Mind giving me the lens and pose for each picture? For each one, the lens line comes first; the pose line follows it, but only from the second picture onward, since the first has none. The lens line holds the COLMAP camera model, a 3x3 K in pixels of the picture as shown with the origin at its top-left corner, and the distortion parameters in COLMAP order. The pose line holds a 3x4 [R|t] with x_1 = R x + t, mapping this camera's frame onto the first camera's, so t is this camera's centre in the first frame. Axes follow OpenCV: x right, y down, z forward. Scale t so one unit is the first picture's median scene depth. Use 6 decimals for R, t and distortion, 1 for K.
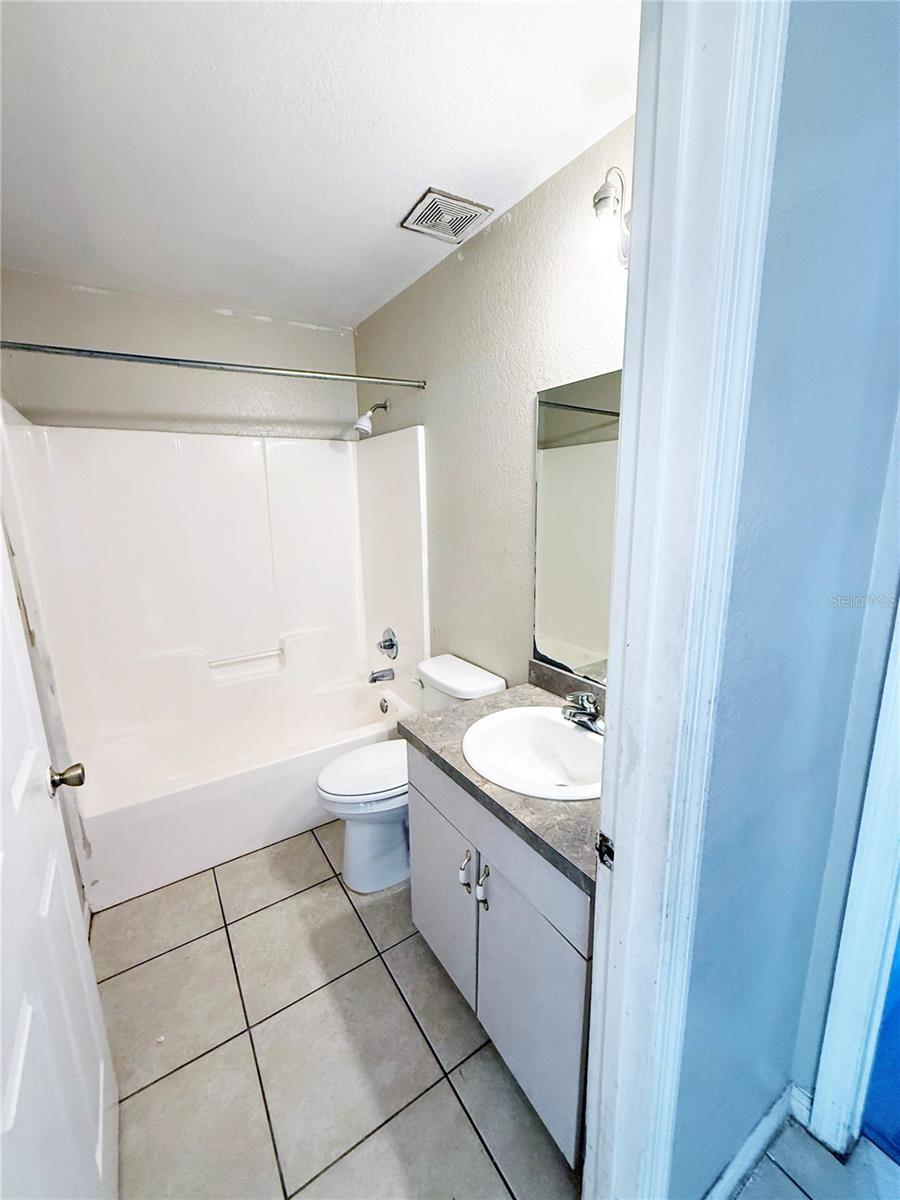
lens RADIAL K [[480.8, 0, 449.4], [0, 480.8, 600.1], [0, 0, 1]] dist [0.002323, 0.000507]
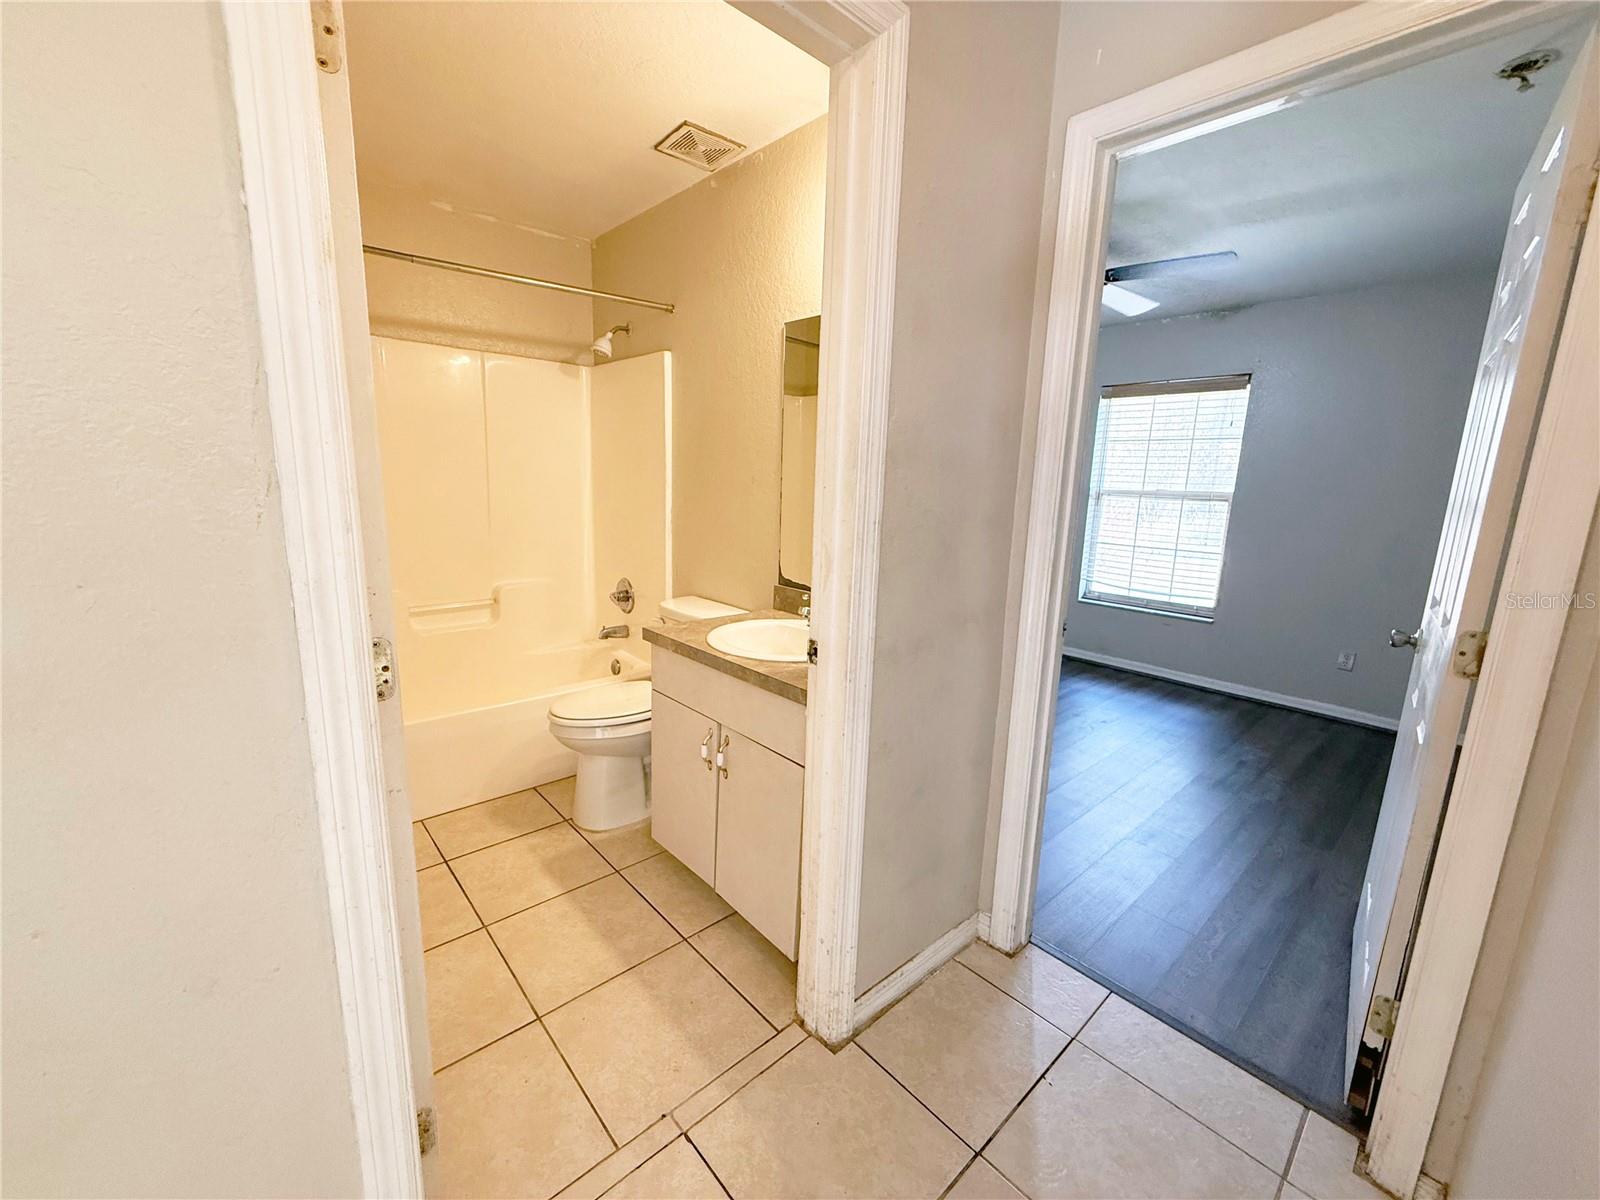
lens RADIAL K [[641.1, 0, 800.0], [0, 641.1, 600.0], [0, 0, 1]] dist [0.002323, 0.000507]
pose [[0.985399, 0.019888, 0.169095, -0.008911], [-0.016535, 0.999638, -0.021212, 0.182147], [-0.169456, 0.018106, 0.985371, -0.340445]]
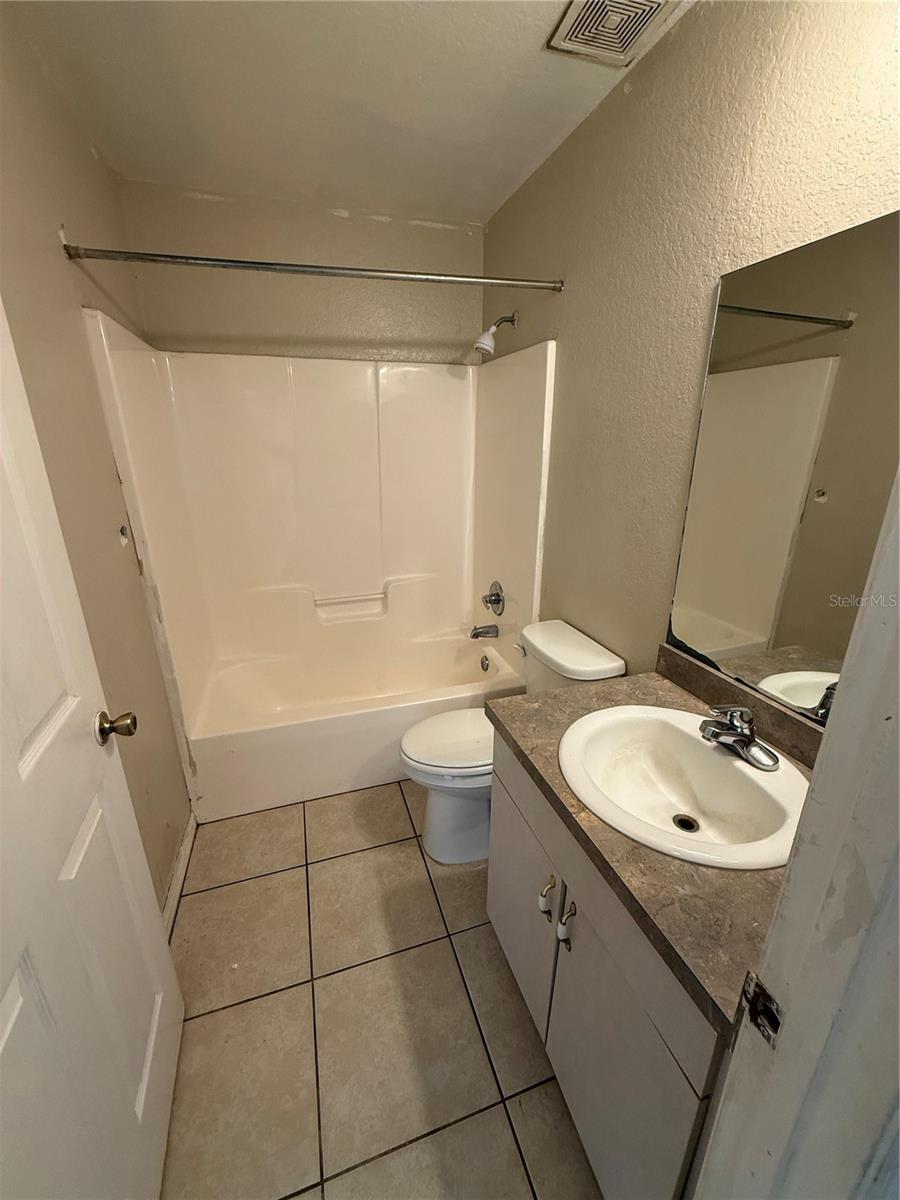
lens RADIAL K [[478.8, 0, 451.4], [0, 478.8, 600.6], [0, 0, 1]] dist [-0.000274, 0.000113]
pose [[0.966543, 0.098647, -0.236778, 0.013538], [-0.069835, 0.989423, 0.127142, -0.022662], [0.246816, -0.106352, 0.963209, 0.161583]]
